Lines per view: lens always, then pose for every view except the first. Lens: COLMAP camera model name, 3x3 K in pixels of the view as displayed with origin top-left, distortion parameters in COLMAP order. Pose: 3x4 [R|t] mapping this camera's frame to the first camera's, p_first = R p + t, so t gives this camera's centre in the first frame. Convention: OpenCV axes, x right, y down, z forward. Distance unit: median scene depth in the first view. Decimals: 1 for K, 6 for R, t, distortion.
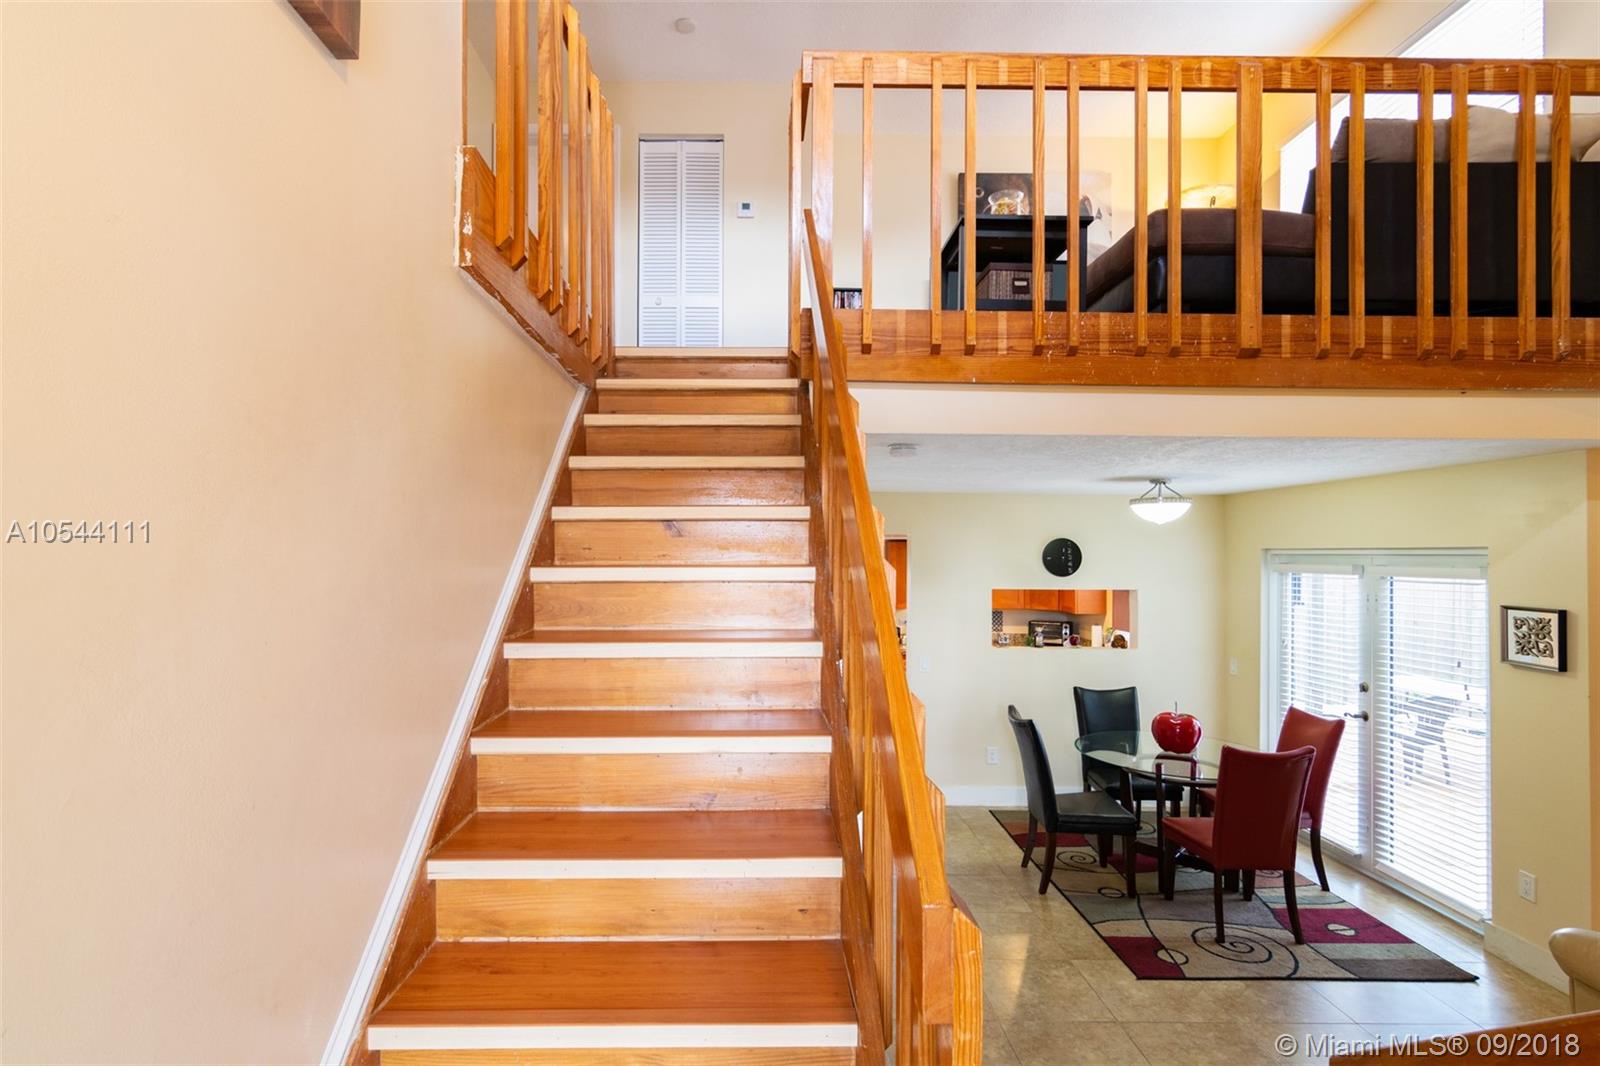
lens RADIAL K [[781.9, 0, 779.6], [0, 781.9, 554.6], [0, 0, 1]] dist [0.002179, 0.002373]
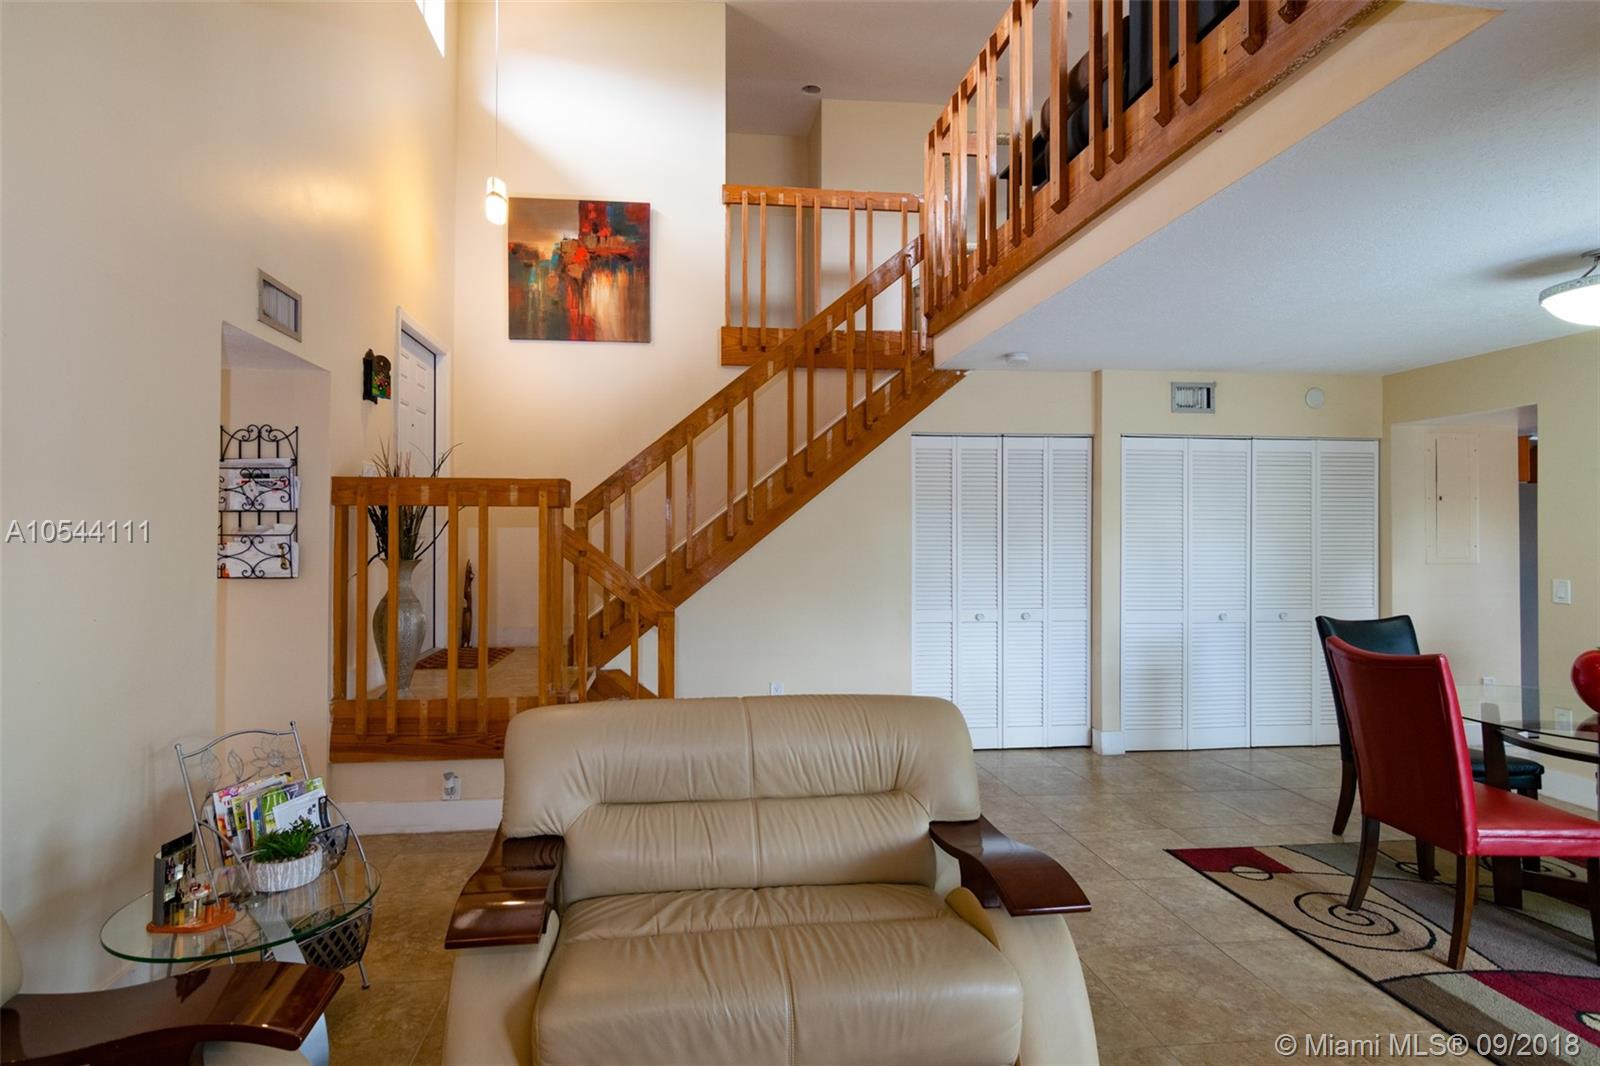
lens RADIAL K [[781.9, 0, 792.1], [0, 781.9, 533.4], [0, 0, 1]] dist [0.002179, 0.002373]
pose [[0.126998, -0.012073, -0.991829, 1.021523], [-0.003835, 0.999912, -0.012662, 0.135731], [0.991896, 0.005412, 0.126941, 0.334180]]
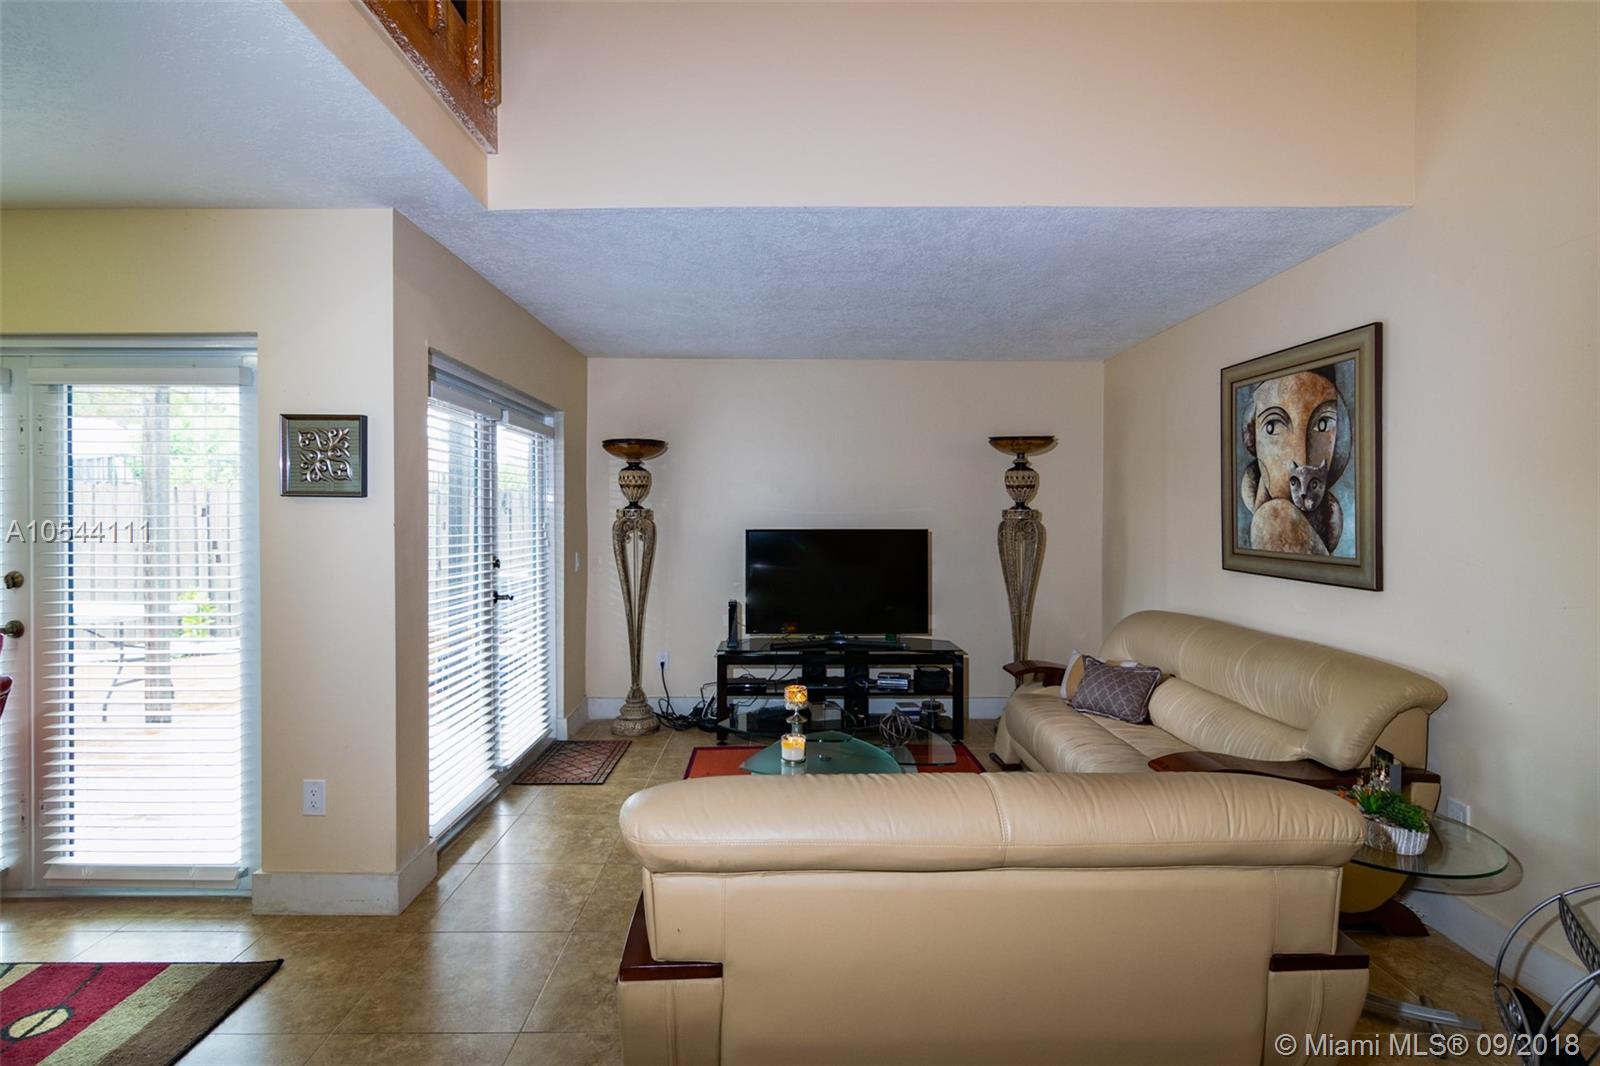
lens RADIAL K [[781.9, 0, 774.5], [0, 781.9, 520.9], [0, 0, 1]] dist [0.002179, 0.002373]
pose [[0.027884, -0.016136, 0.999481, 0.186723], [-0.003573, 0.999862, 0.016241, 0.118163], [-0.999605, -0.004024, 0.027822, 0.435456]]
